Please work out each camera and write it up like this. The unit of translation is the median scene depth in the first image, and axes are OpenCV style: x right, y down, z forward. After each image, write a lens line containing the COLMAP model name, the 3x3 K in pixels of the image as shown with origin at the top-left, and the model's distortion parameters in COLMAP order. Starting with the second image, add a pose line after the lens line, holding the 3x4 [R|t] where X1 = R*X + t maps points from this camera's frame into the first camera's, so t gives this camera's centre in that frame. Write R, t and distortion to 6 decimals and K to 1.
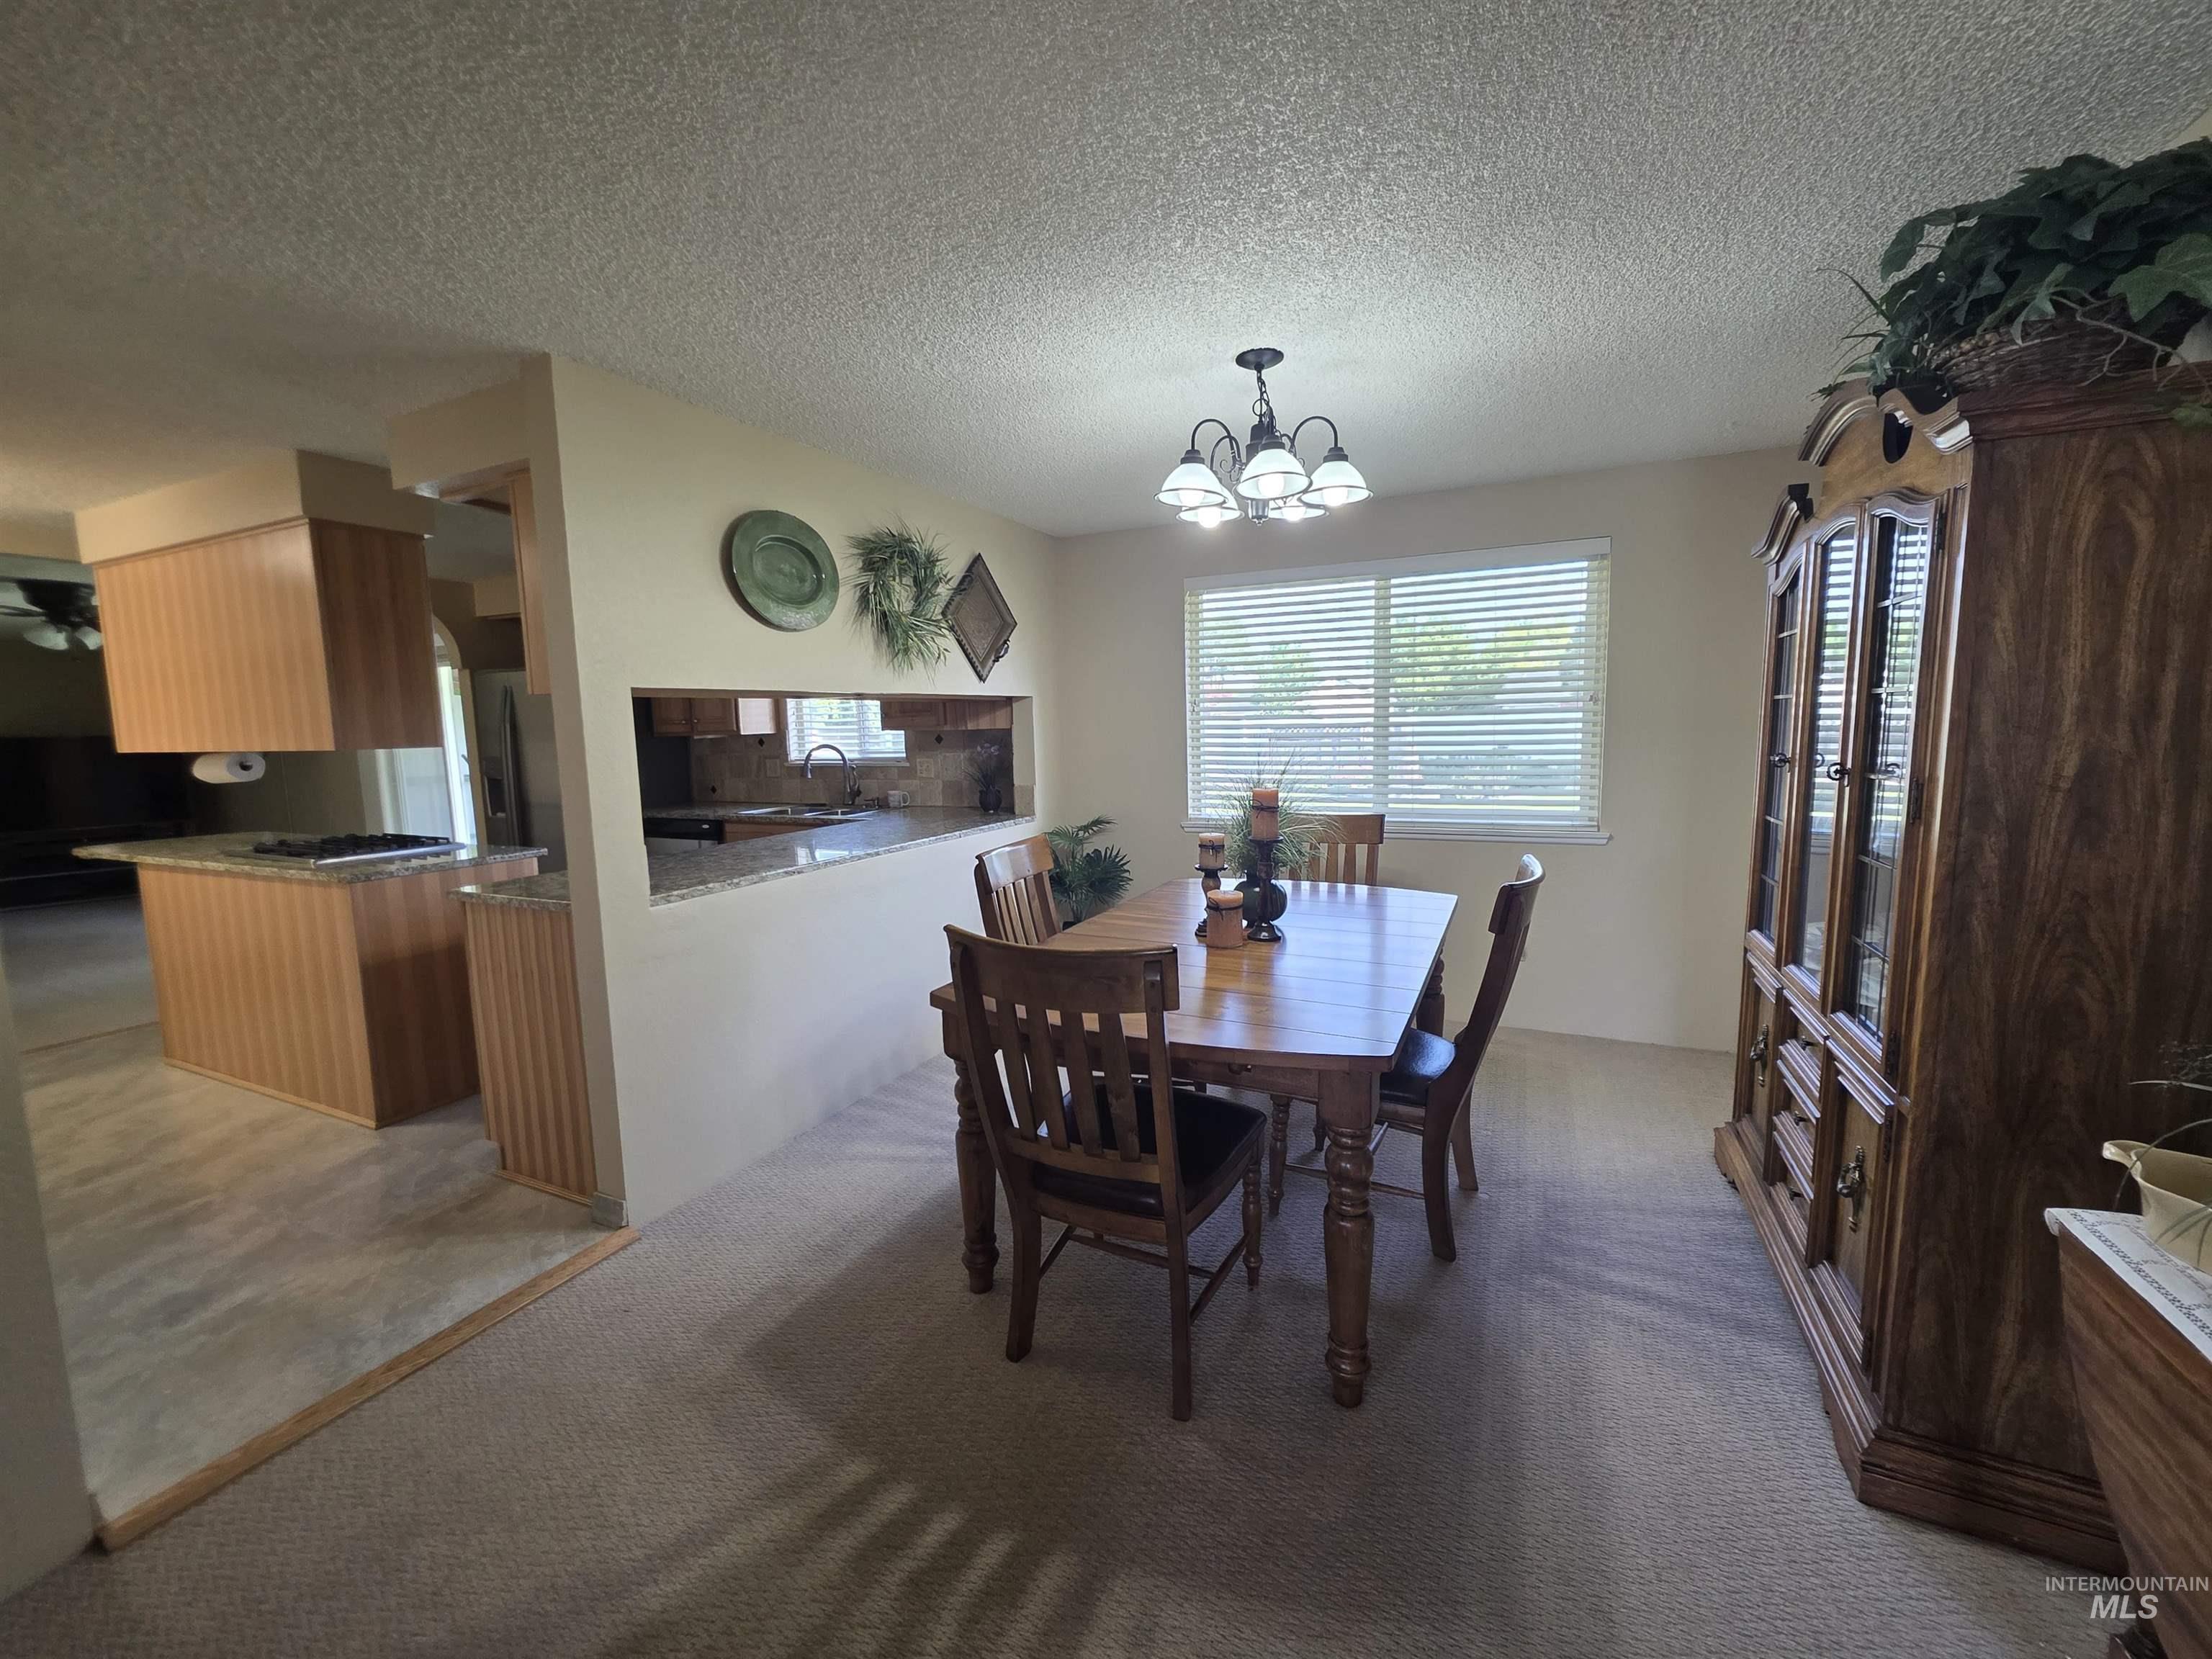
lens RADIAL K [[880.5, 0, 1103.5], [0, 880.5, 828.4], [0, 0, 1]] dist [0.002193, 0.000307]
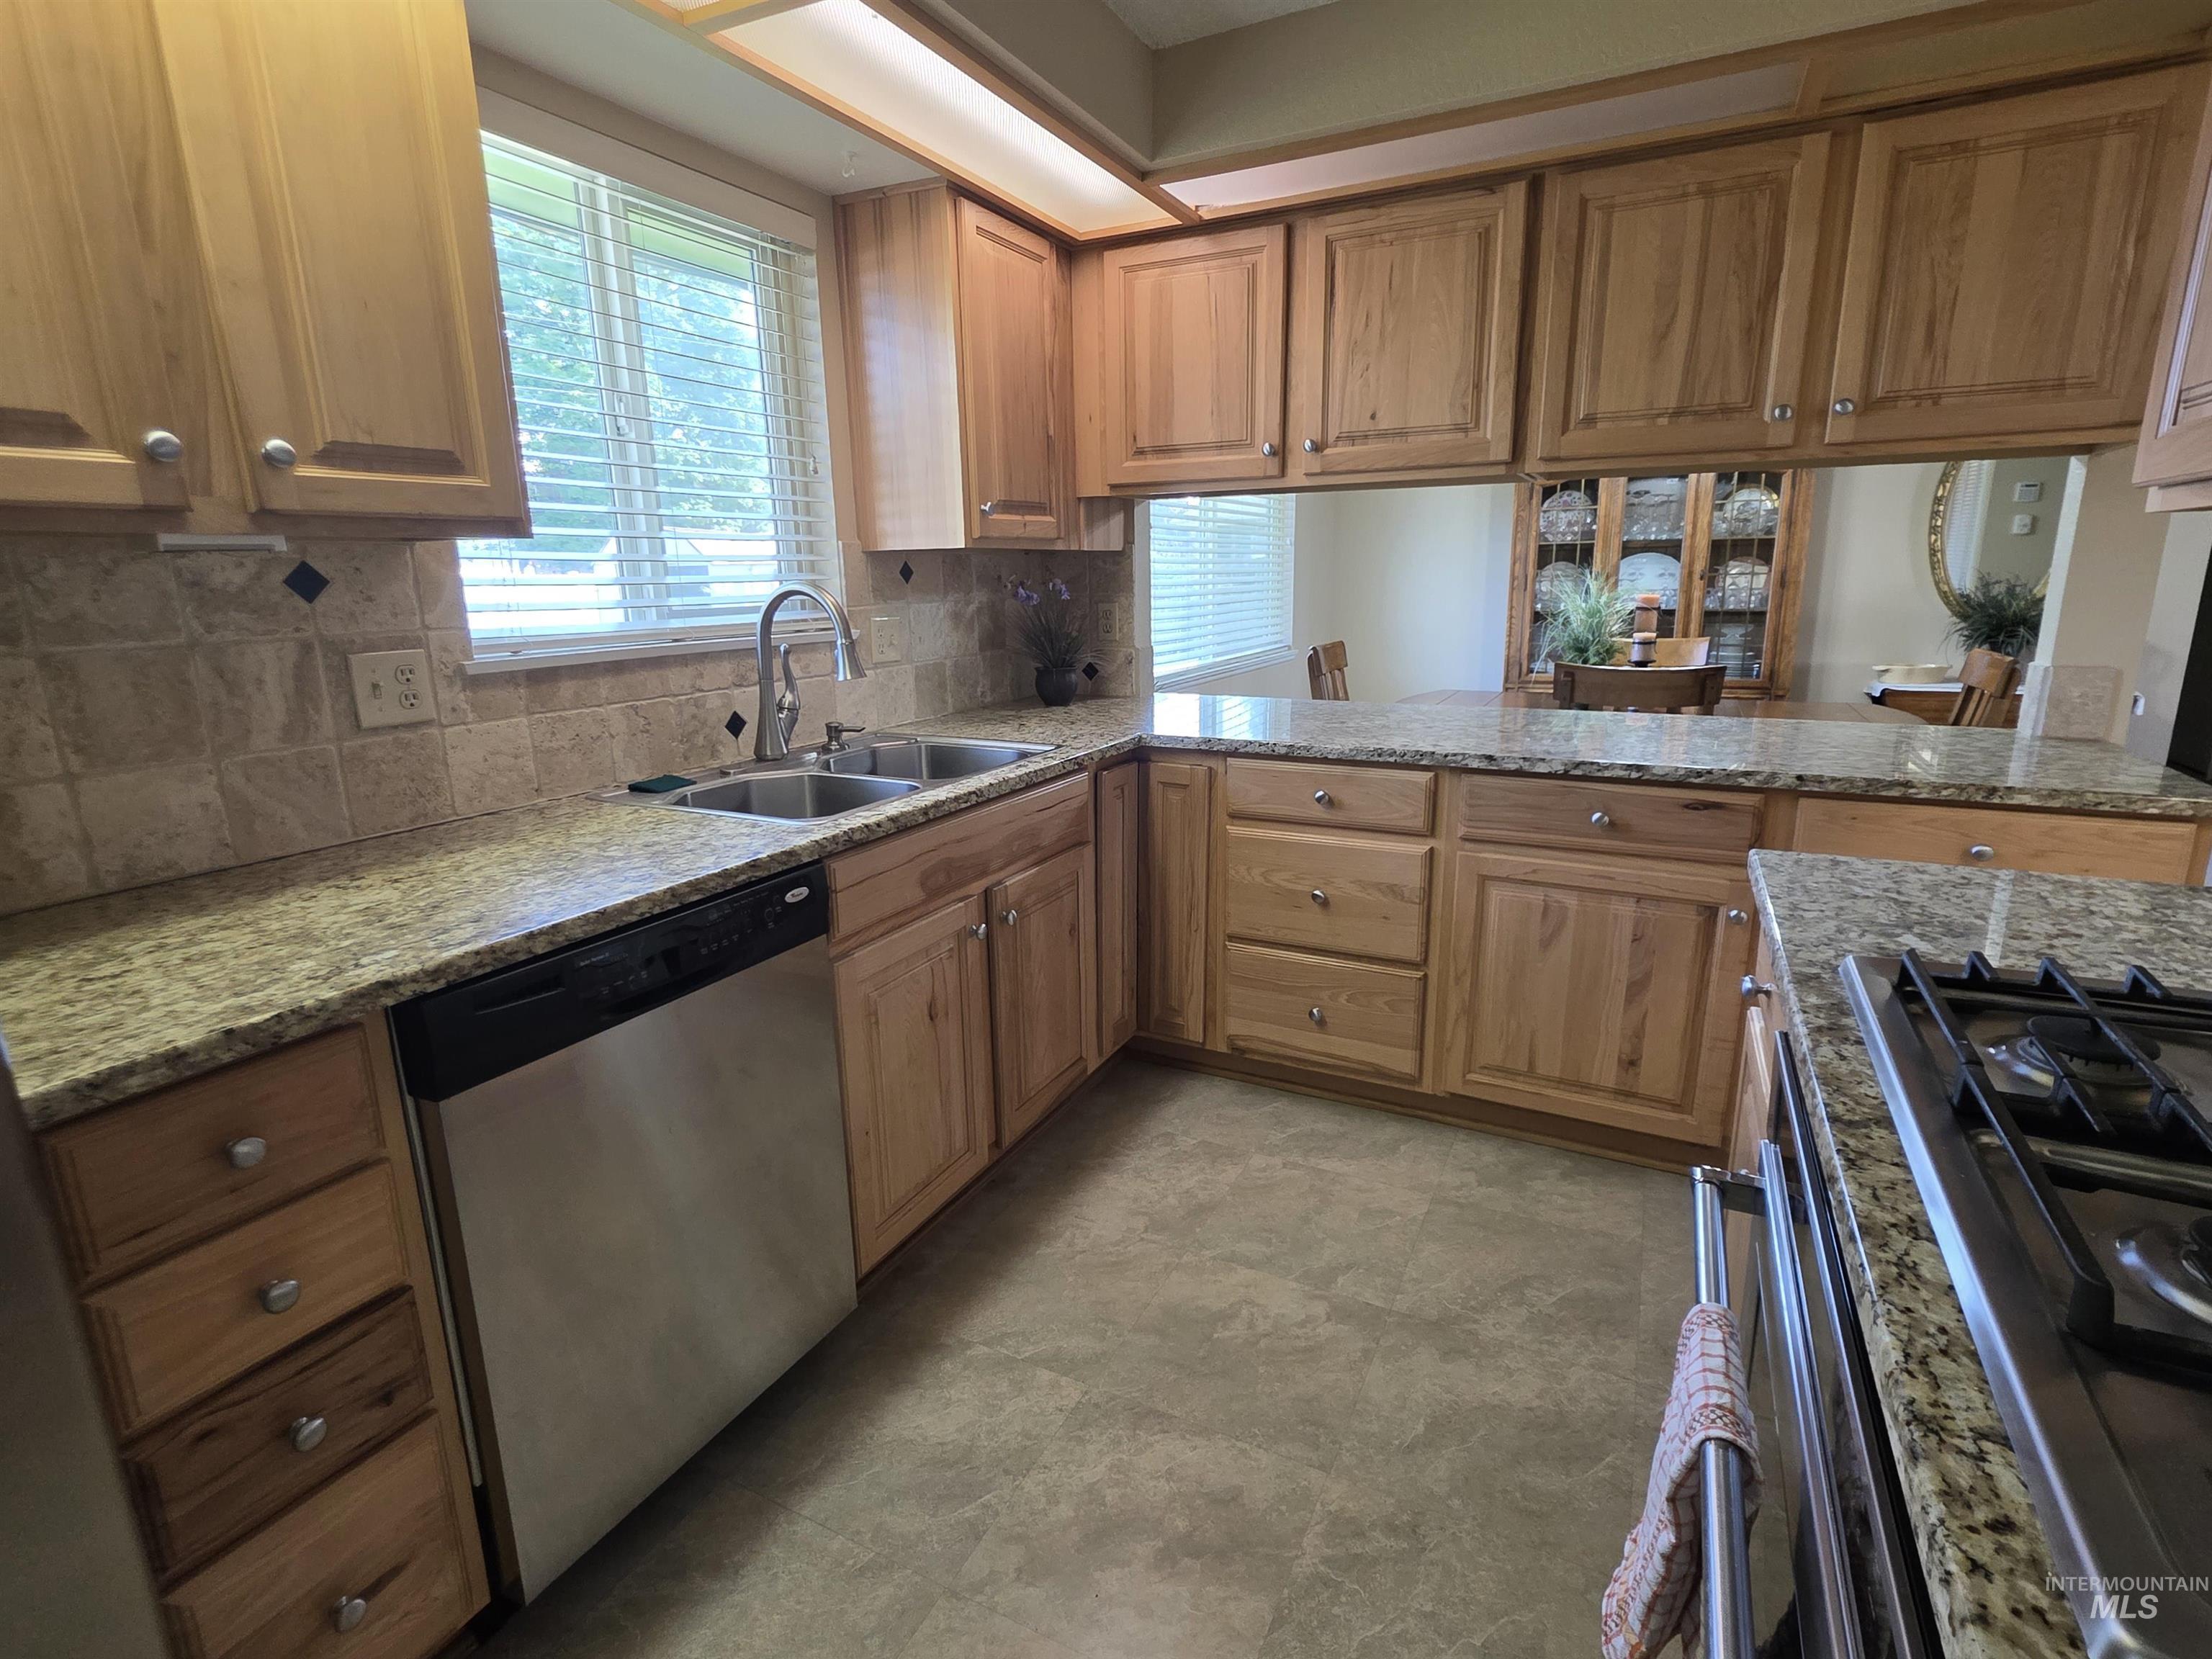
lens RADIAL K [[1053.3, 0, 1111.4], [0, 1053.3, 821.4], [0, 0, 1]] dist [-0.004941, 0.000651]
pose [[0.022998, -0.206591, 0.978157, -0.743945], [0.138130, 0.969689, 0.201554, -0.072022], [-0.990147, 0.130478, 0.050838, 0.885908]]
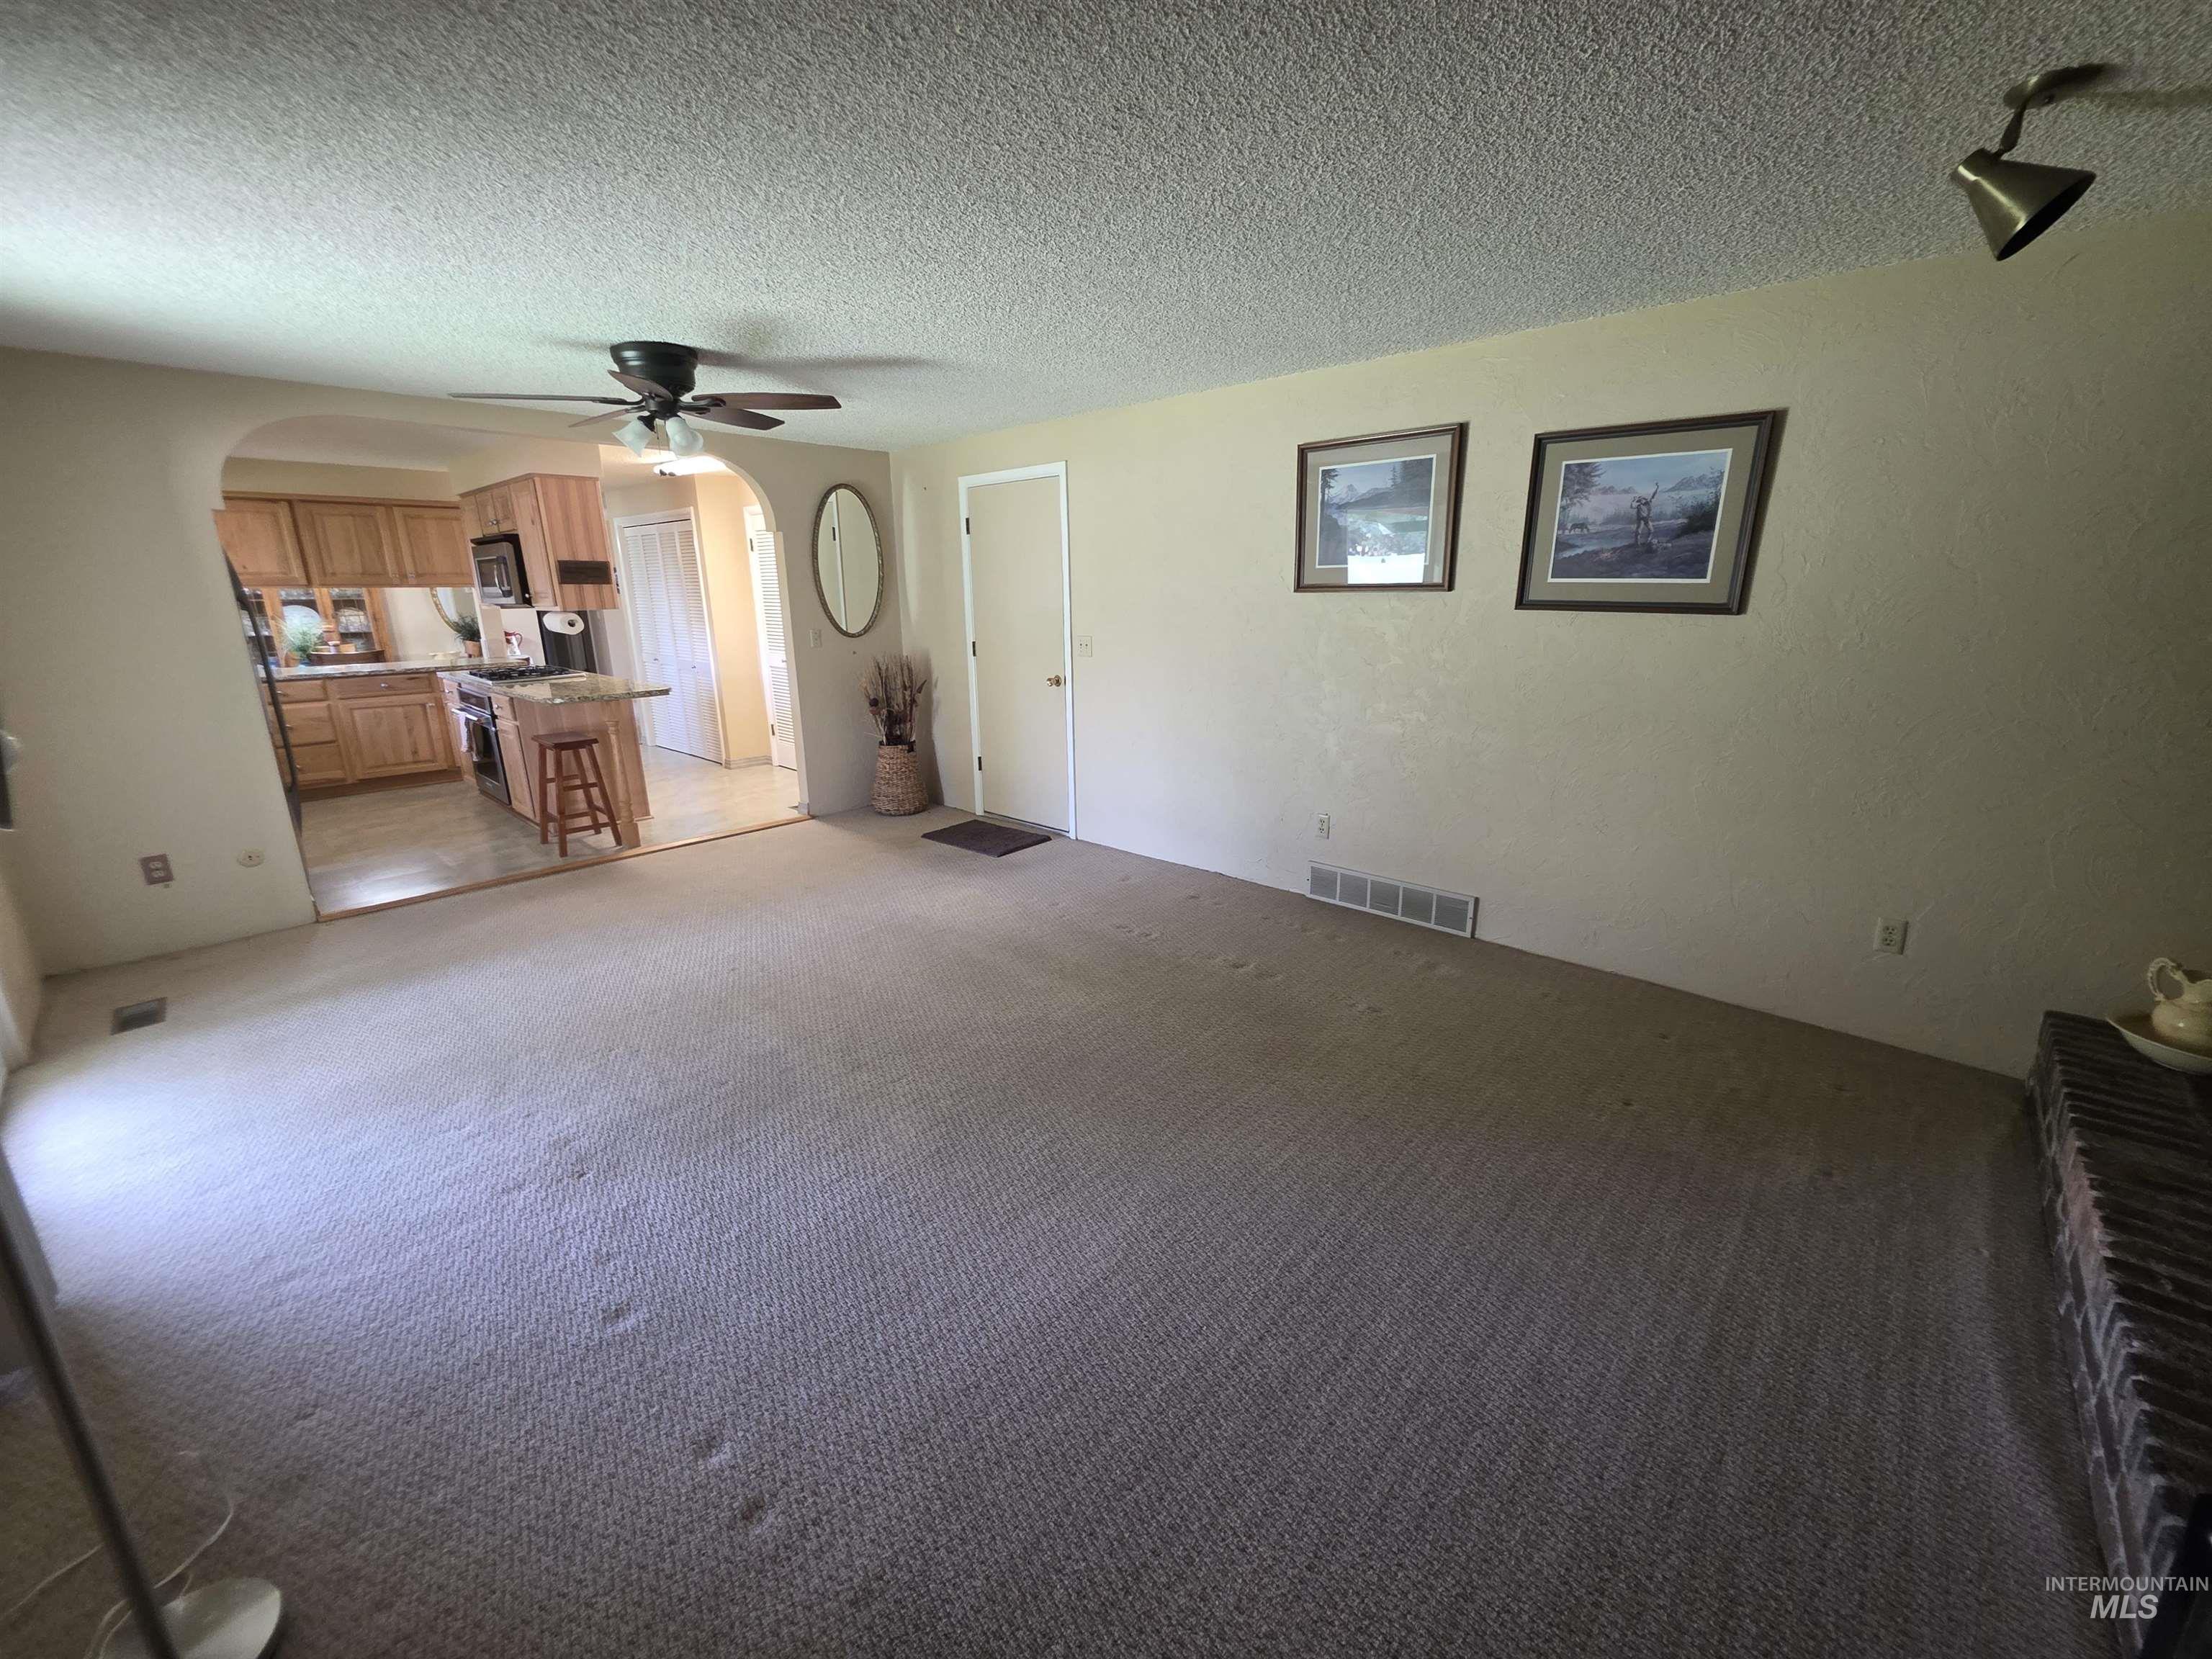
lens RADIAL K [[880.5, 0, 1105.4], [0, 880.5, 827.9], [0, 0, 1]] dist [0.002193, 0.000307]
pose [[-0.956297, -0.045646, 0.288812, -1.336214], [0.067067, 0.927165, 0.368602, -0.133750], [-0.284602, 0.371863, -0.883584, 1.337410]]
